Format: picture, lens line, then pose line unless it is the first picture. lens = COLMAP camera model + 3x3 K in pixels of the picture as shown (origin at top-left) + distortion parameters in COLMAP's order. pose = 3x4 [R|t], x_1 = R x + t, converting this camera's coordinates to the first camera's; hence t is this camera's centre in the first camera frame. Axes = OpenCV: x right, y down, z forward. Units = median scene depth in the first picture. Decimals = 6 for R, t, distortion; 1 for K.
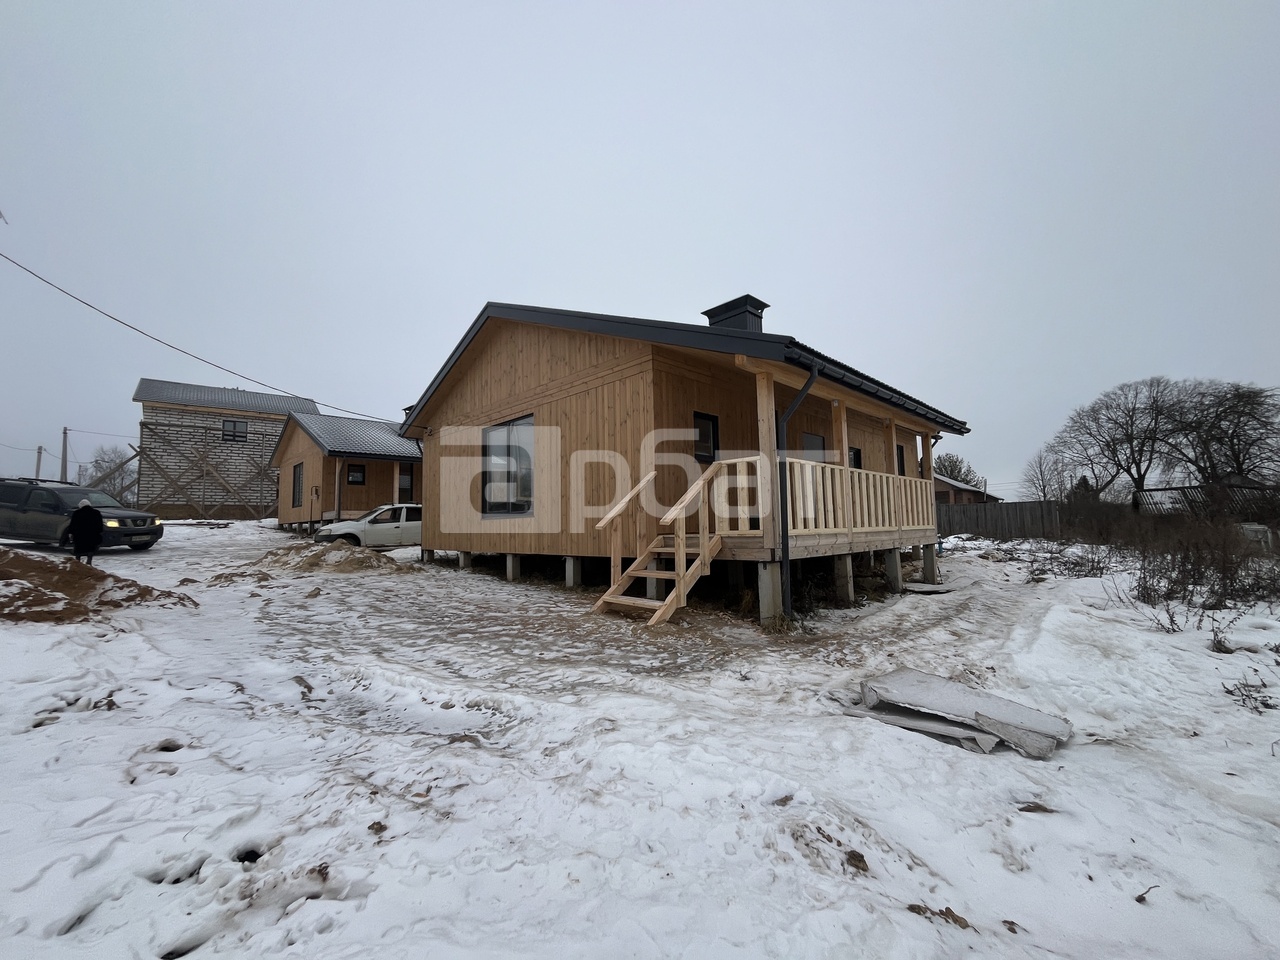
lens RADIAL K [[519.4, 0, 640.6], [0, 519.4, 488.7], [0, 0, 1]] dist [-0.003435, -0.000192]
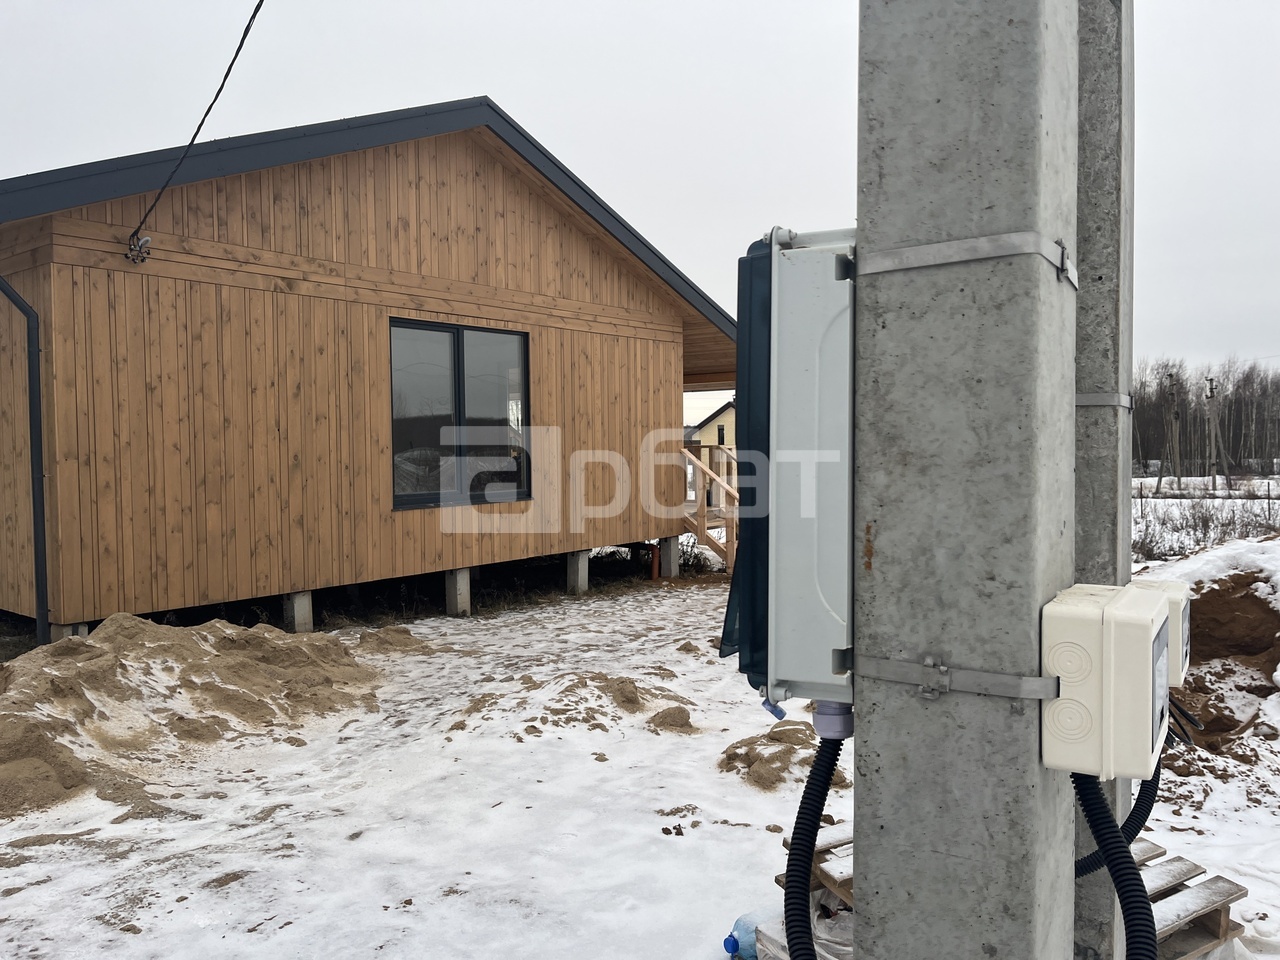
lens RADIAL K [[956.6, 0, 641.7], [0, 956.6, 474.9], [0, 0, 1]] dist [0.012951, -0.006215]
pose [[-0.131123, -0.010206, 0.991314, -1.505473], [-0.061249, 0.998120, 0.002174, 0.014167], [-0.989472, -0.060432, -0.131502, 1.114091]]
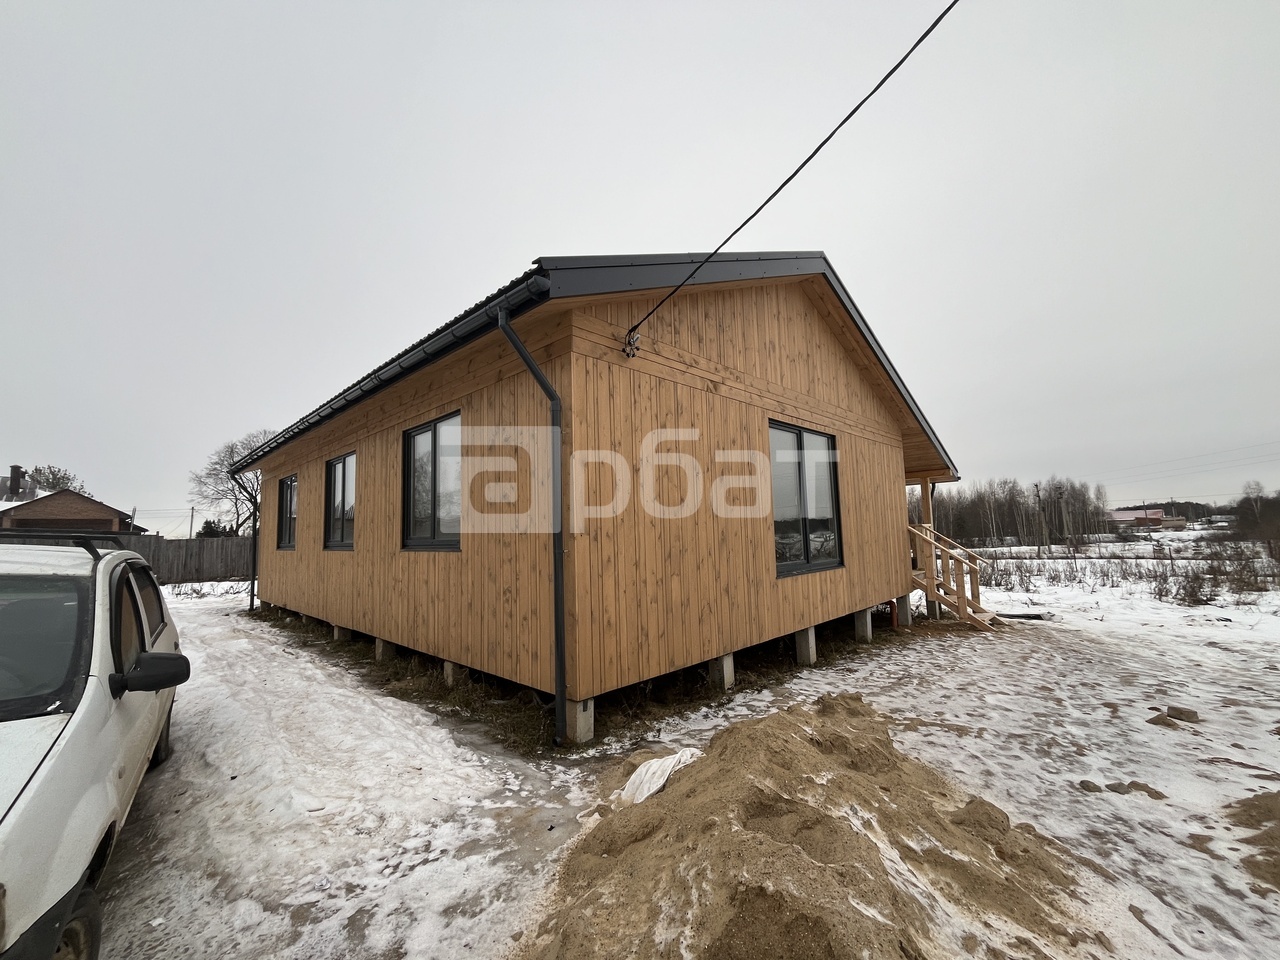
lens RADIAL K [[519.4, 0, 637.5], [0, 519.4, 483.6], [0, 0, 1]] dist [-0.003435, -0.000192]
pose [[-0.006854, 0.119439, 0.992818, -1.088561], [-0.045295, 0.991785, -0.119628, 0.040612], [-0.998950, -0.045790, -0.001388, 1.448151]]
